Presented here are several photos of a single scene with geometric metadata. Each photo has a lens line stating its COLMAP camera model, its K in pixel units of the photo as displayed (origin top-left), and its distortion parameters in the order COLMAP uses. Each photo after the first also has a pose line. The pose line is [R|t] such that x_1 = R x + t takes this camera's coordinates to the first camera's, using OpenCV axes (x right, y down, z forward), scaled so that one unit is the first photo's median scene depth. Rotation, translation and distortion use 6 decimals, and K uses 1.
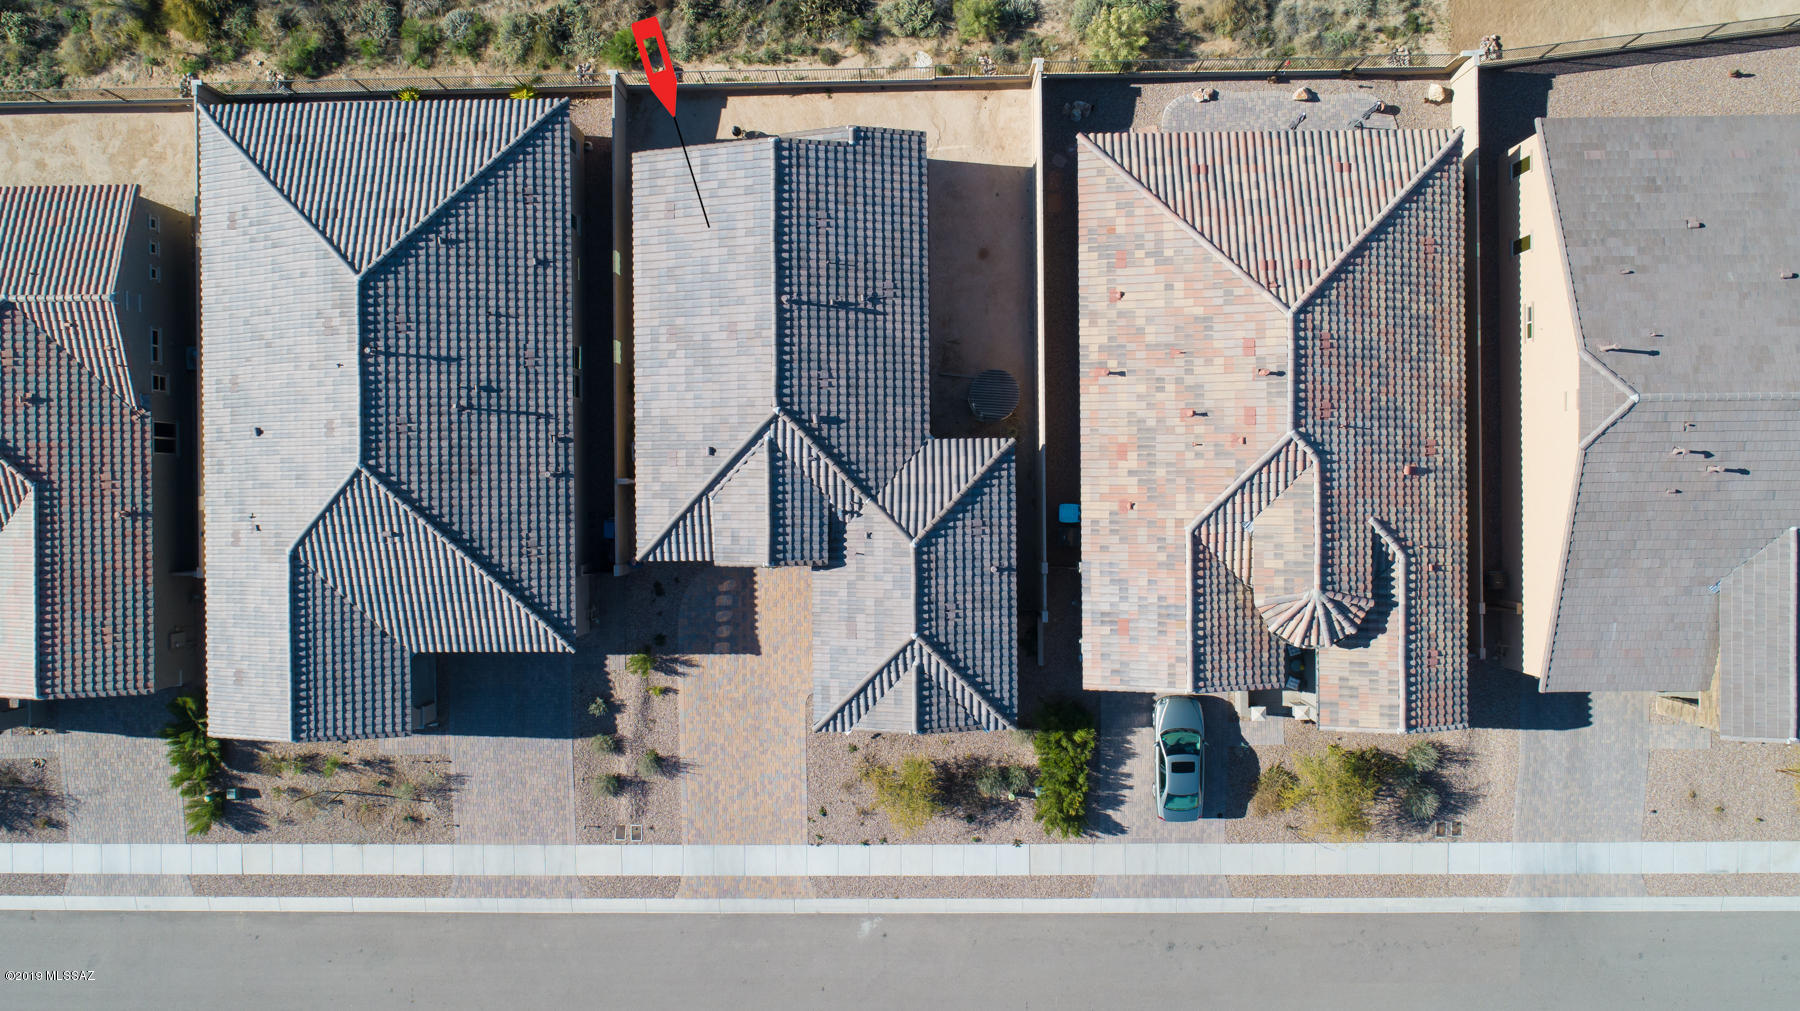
lens RADIAL K [[1266.5, 0, 900.0], [0, 1266.5, 505.5], [0, 0, 1]] dist [-0.006344, -0.002013]
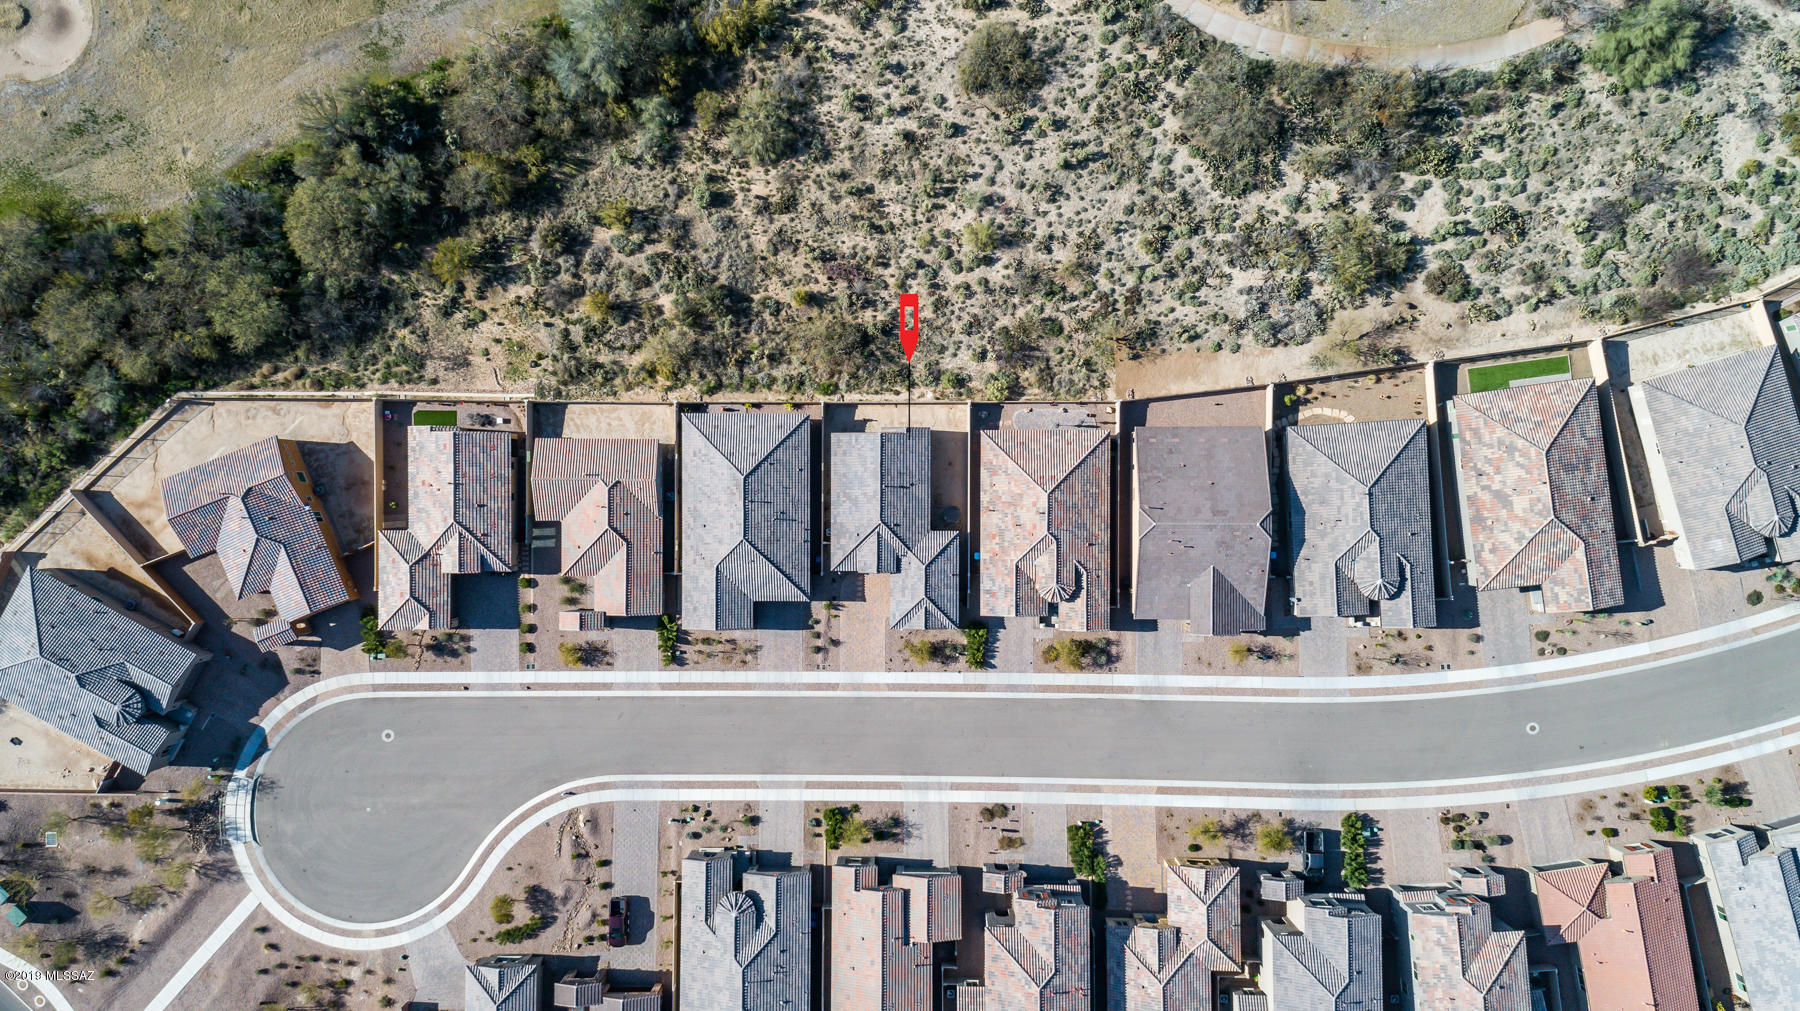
lens RADIAL K [[1250.6, 0, 900.0], [0, 1250.6, 505.5], [0, 0, 1]] dist [0.219571, -0.000399]
pose [[0.999919, 0.012570, -0.001963, -0.039627], [-0.012557, 0.999900, 0.006436, -0.123000], [0.002044, -0.006410, 0.999977, -1.836121]]
